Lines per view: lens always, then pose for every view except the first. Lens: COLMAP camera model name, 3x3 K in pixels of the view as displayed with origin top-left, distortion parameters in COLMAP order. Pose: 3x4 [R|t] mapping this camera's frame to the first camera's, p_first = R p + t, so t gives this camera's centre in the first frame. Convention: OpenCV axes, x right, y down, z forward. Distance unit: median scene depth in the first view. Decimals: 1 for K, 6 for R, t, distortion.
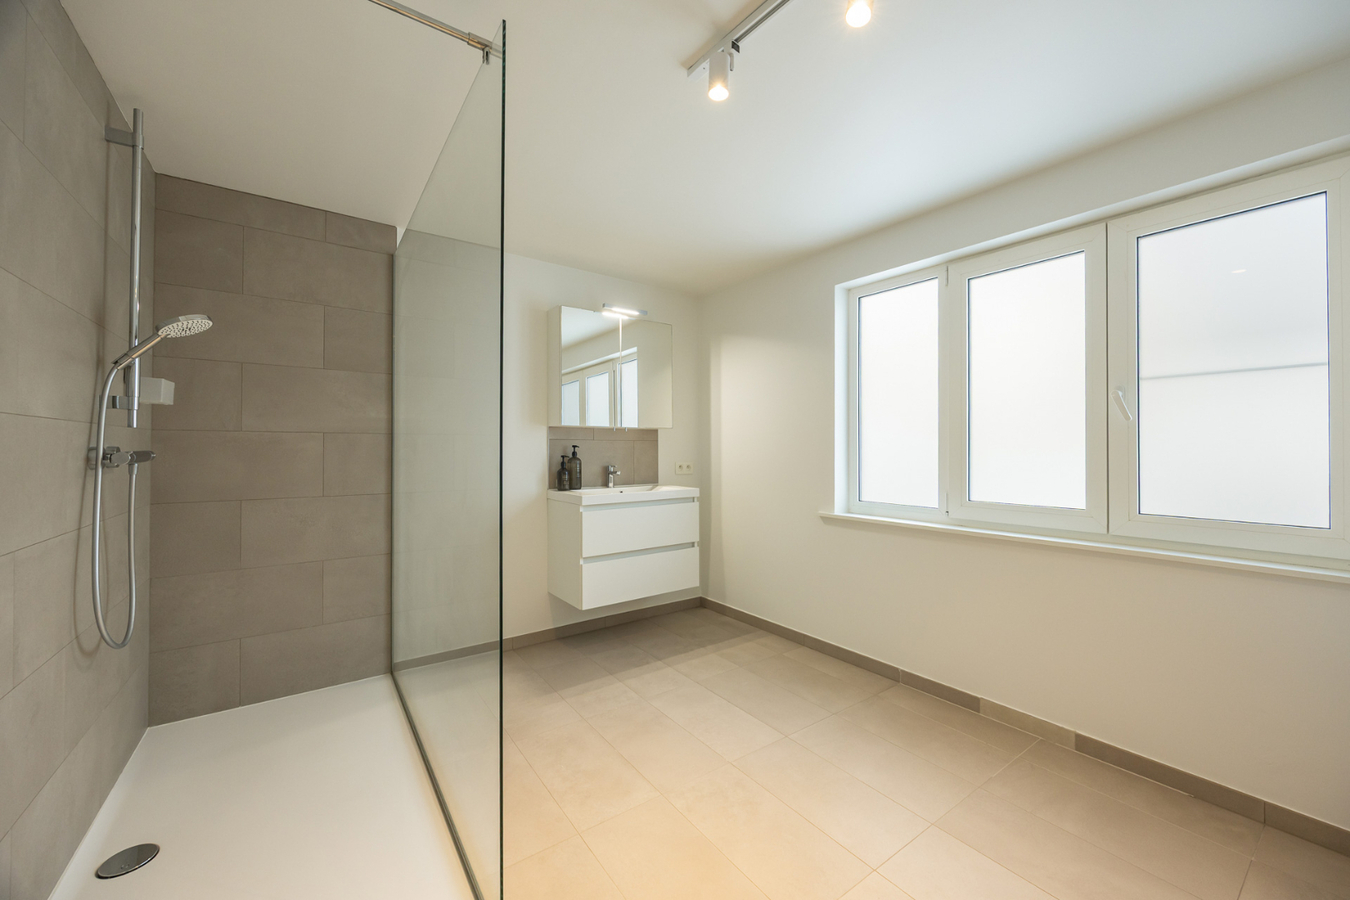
lens RADIAL K [[528.9, 0, 677.4], [0, 528.9, 444.9], [0, 0, 1]] dist [-0.001444, 0.000077]
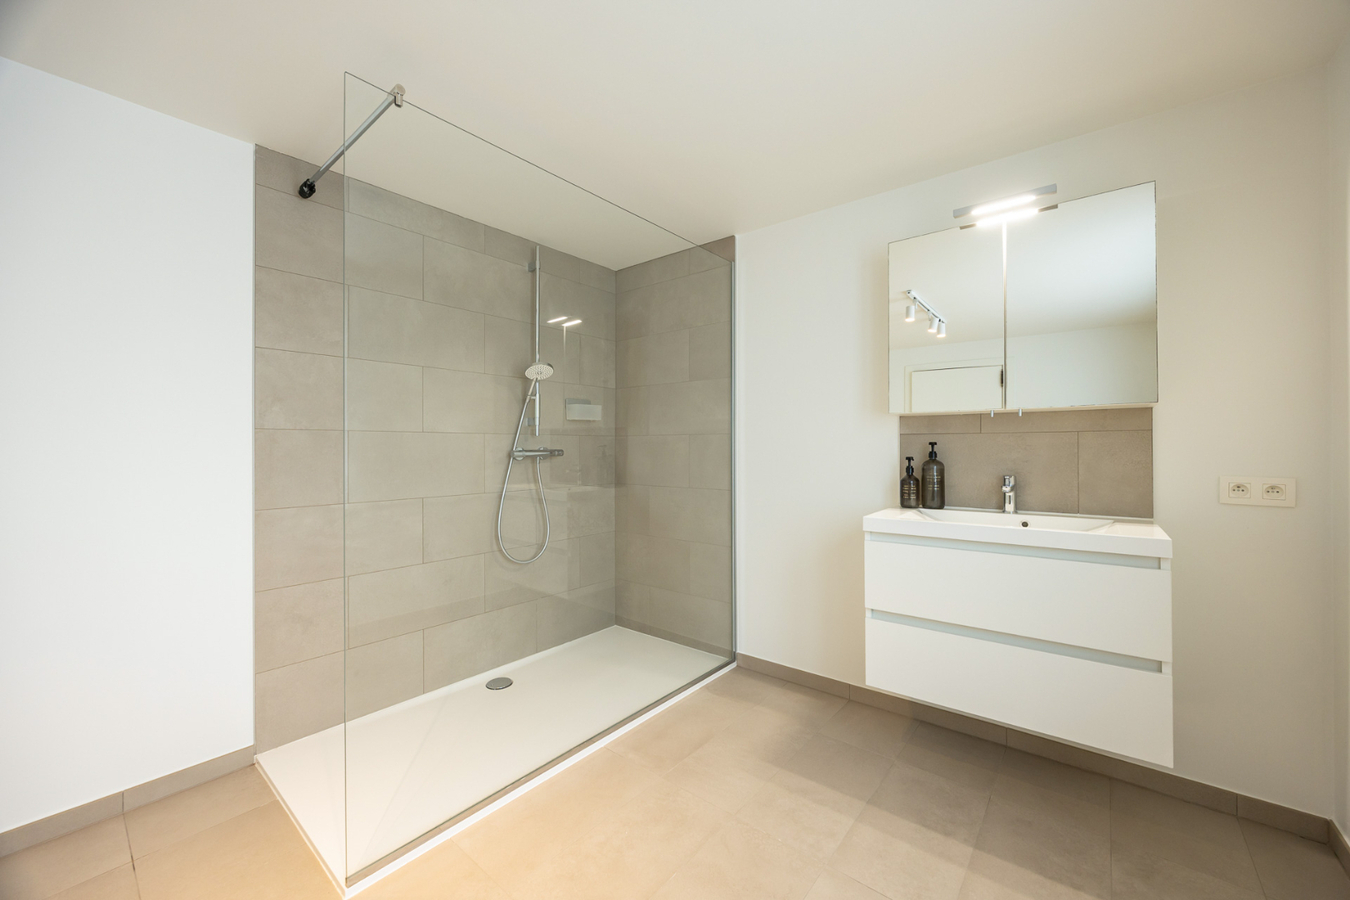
lens RADIAL K [[508.5, 0, 676.9], [0, 508.5, 446.3], [0, 0, 1]] dist [-0.001014, 0.000100]
pose [[0.259575, -0.003815, -0.965715, 0.355819], [0.009488, 0.999954, -0.001400, 0.004151], [0.965676, -0.008799, 0.259599, 0.544991]]
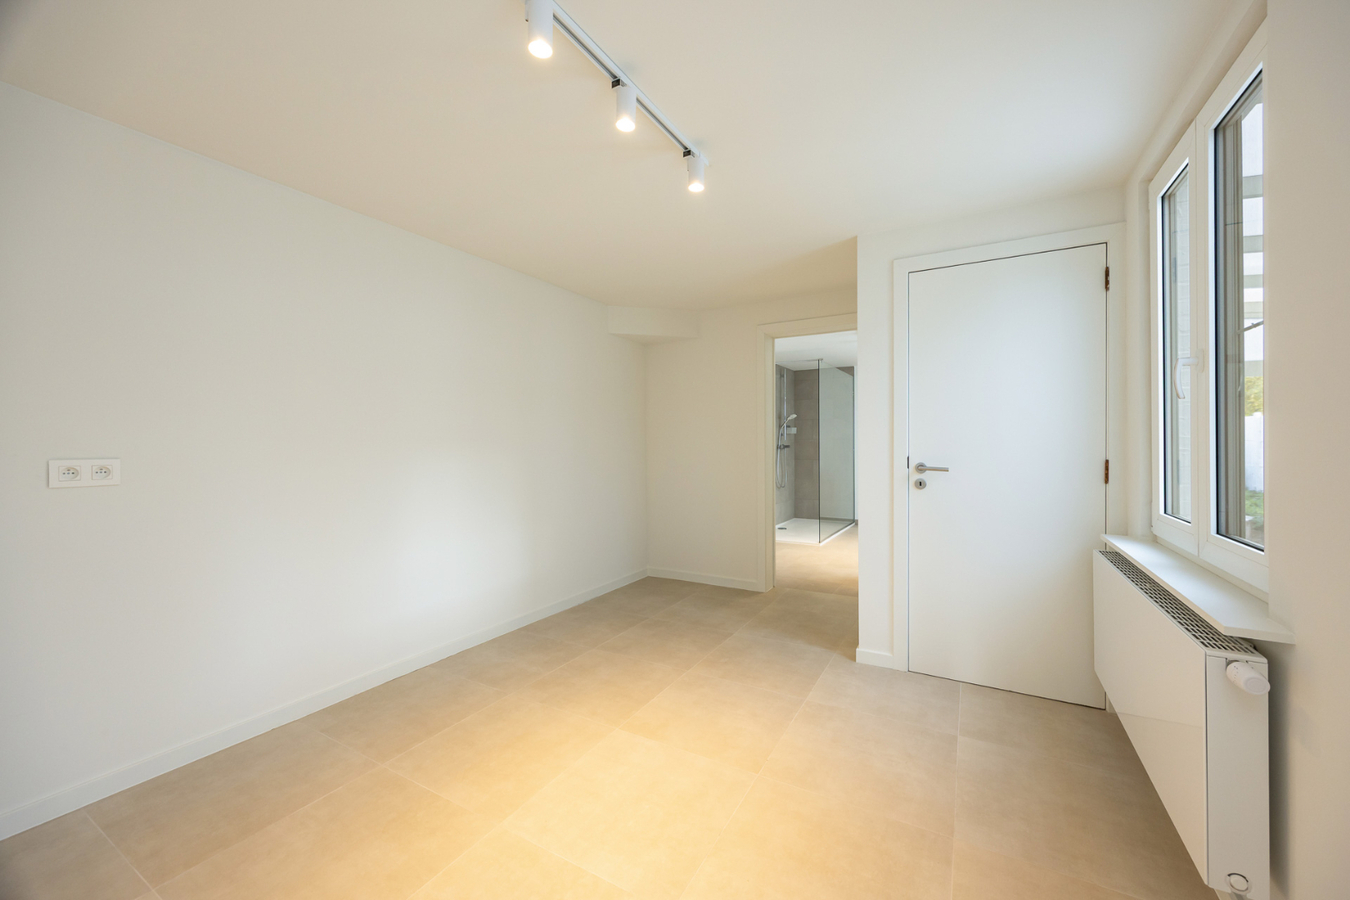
lens RADIAL K [[517.8, 0, 675.0], [0, 517.8, 450.0], [0, 0, 1]] dist [-0.002477, -0.000119]
pose [[0.394163, 0.010042, -0.918986, 1.442179], [0.005785, 0.999893, 0.013408, -0.007193], [0.919022, -0.010601, 0.394063, -0.869010]]
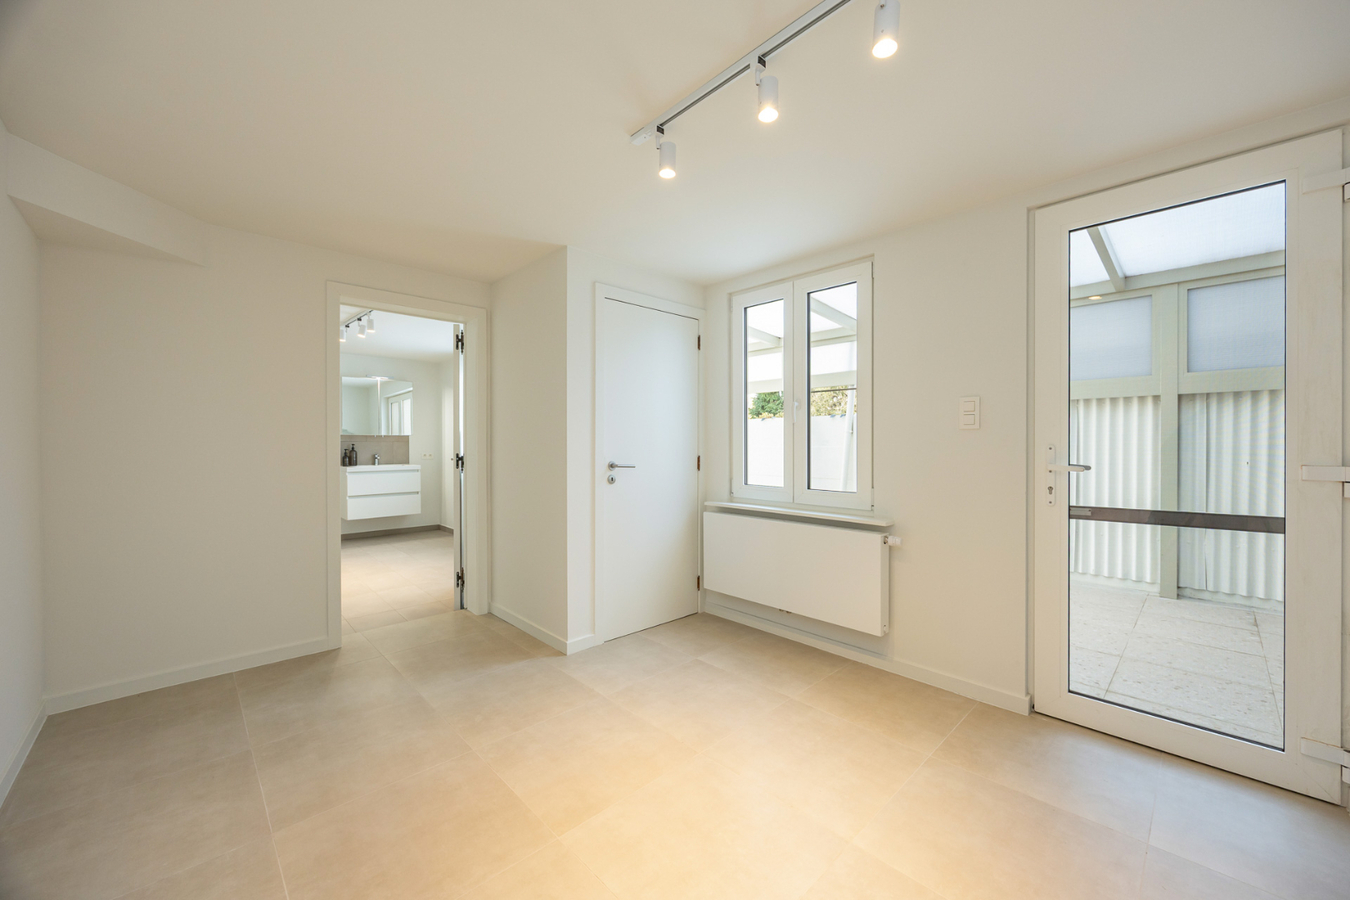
lens RADIAL K [[528.9, 0, 677.4], [0, 528.9, 444.9], [0, 0, 1]] dist [-0.001444, 0.000077]
pose [[0.992575, 0.000298, 0.121632, 0.822106], [-0.001224, 0.999971, 0.007534, -0.013151], [-0.121626, -0.007627, 0.992547, -1.201022]]
